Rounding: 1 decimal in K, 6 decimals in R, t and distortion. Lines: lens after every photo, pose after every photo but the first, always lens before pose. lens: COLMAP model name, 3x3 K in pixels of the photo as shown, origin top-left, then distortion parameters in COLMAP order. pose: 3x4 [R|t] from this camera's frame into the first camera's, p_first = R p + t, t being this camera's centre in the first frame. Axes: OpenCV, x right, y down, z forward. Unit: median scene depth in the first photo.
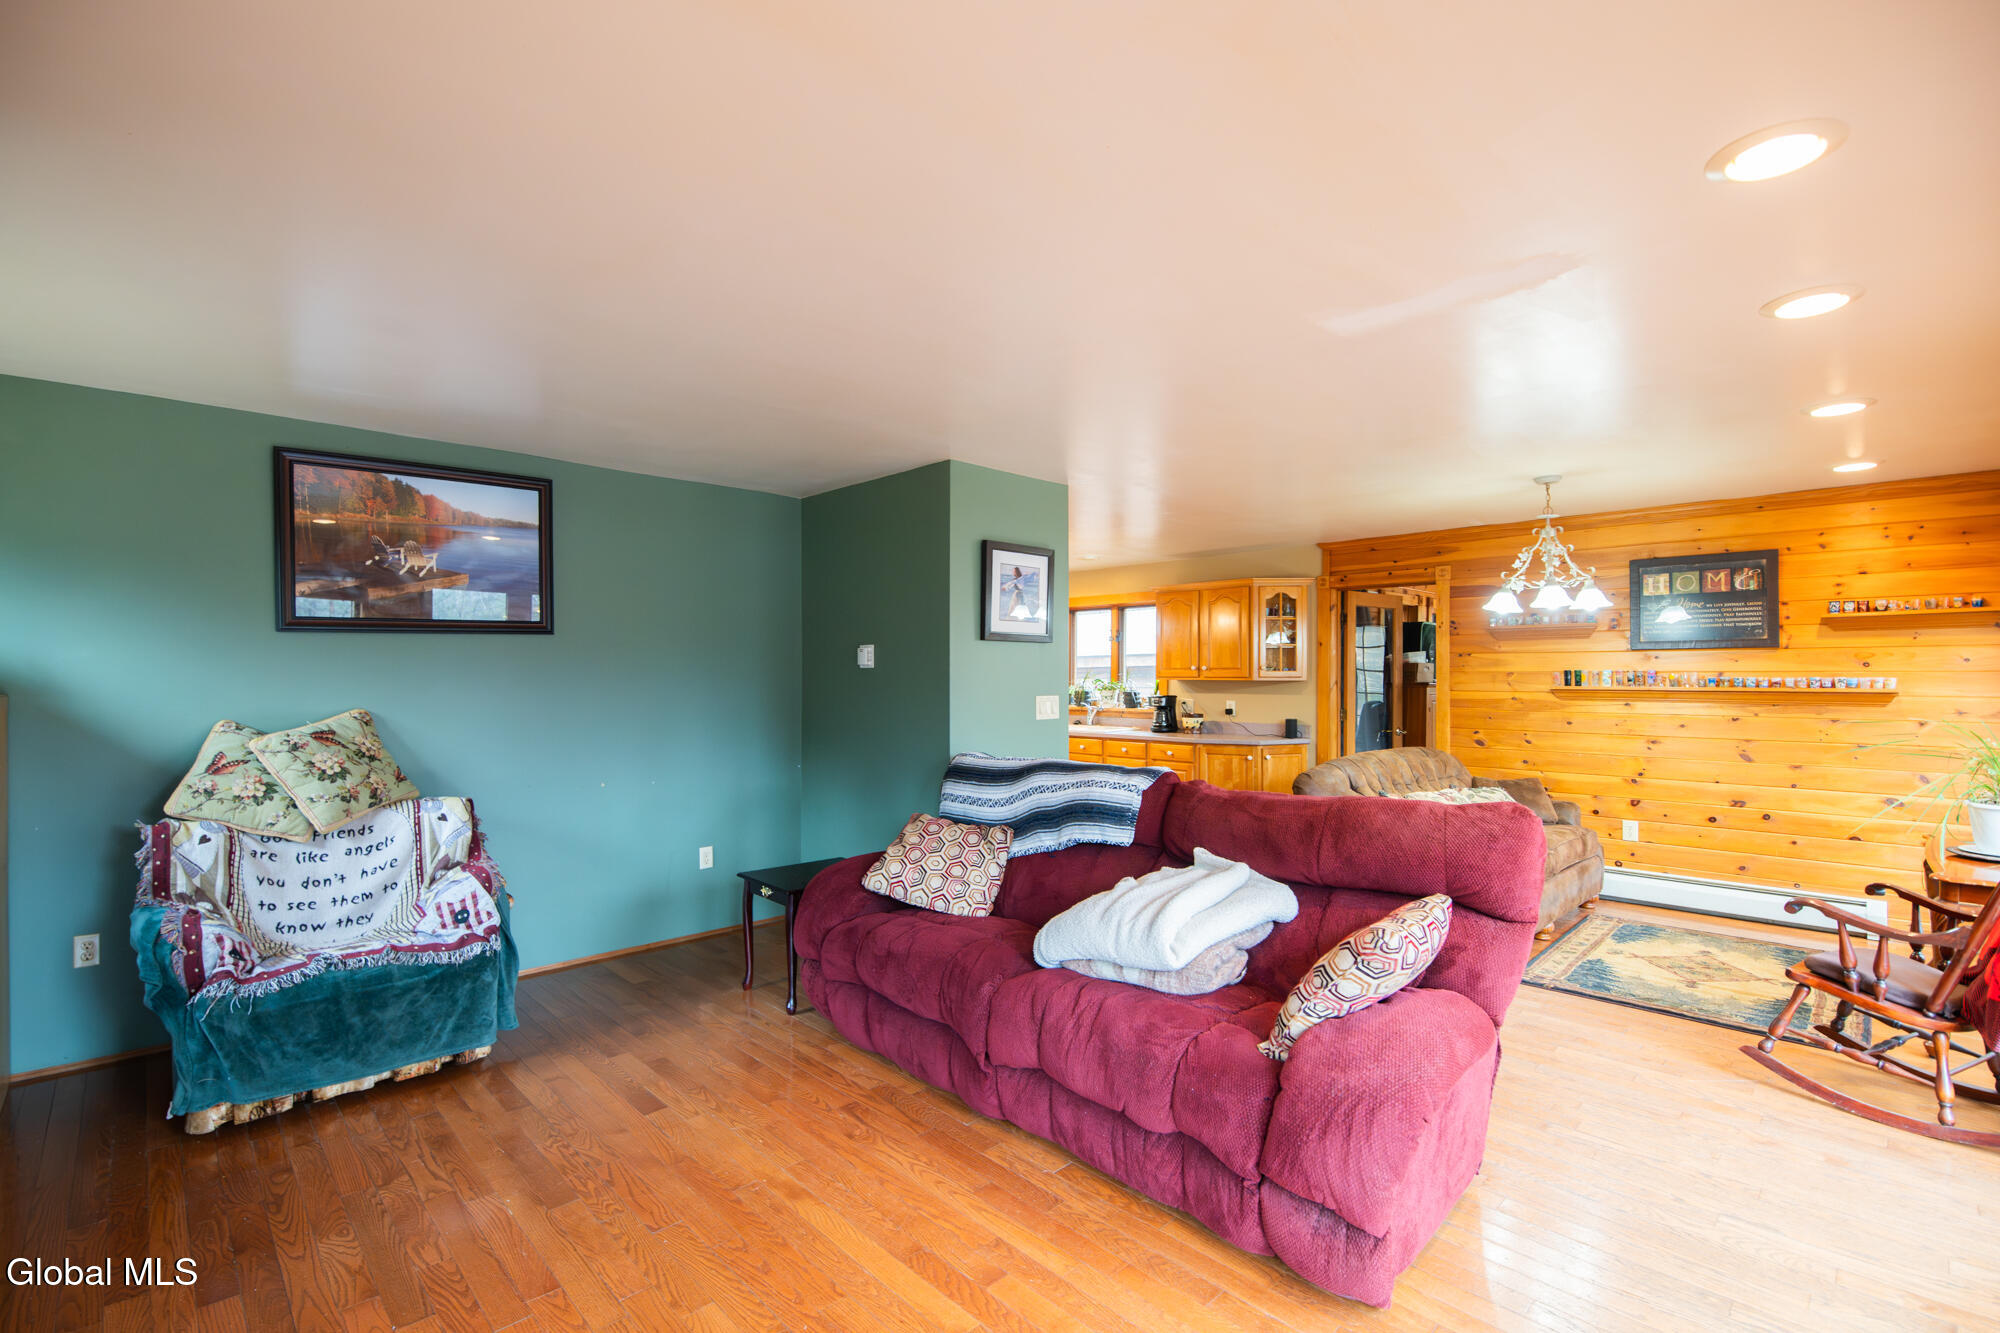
lens RADIAL K [[883.0, 0, 991.1], [0, 883.0, 673.4], [0, 0, 1]] dist [-0.015364, -0.004471]
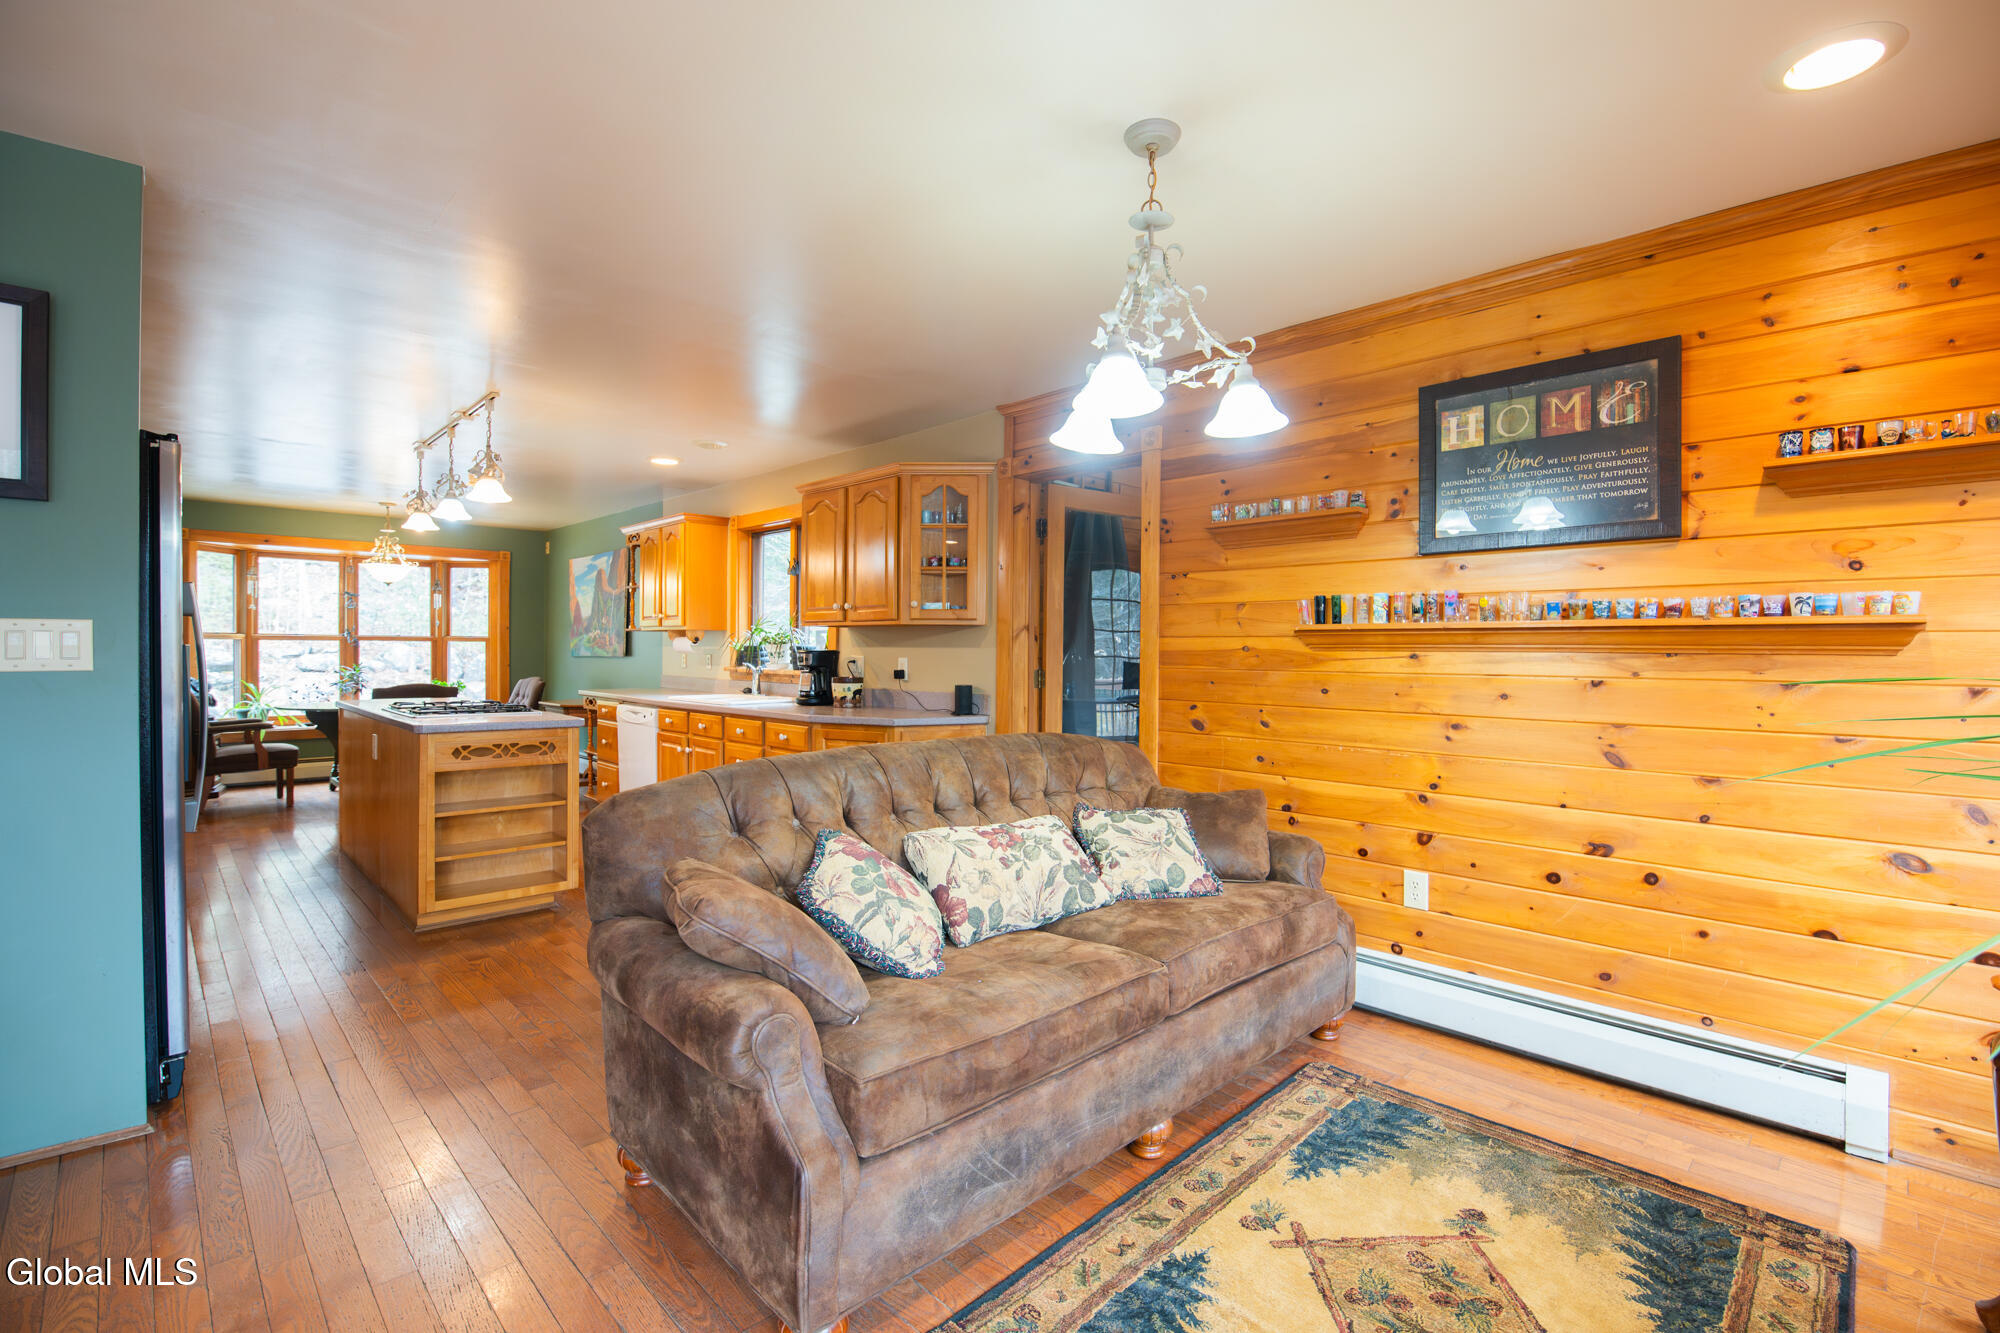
lens RADIAL K [[883.0, 0, 1009.6], [0, 883.0, 661.7], [0, 0, 1]] dist [-0.015364, -0.004471]
pose [[0.999781, 0.002529, 0.020764, 0.497801], [-0.002915, 0.999823, 0.018597, 0.031360], [-0.020714, -0.018653, 0.999611, 0.493920]]
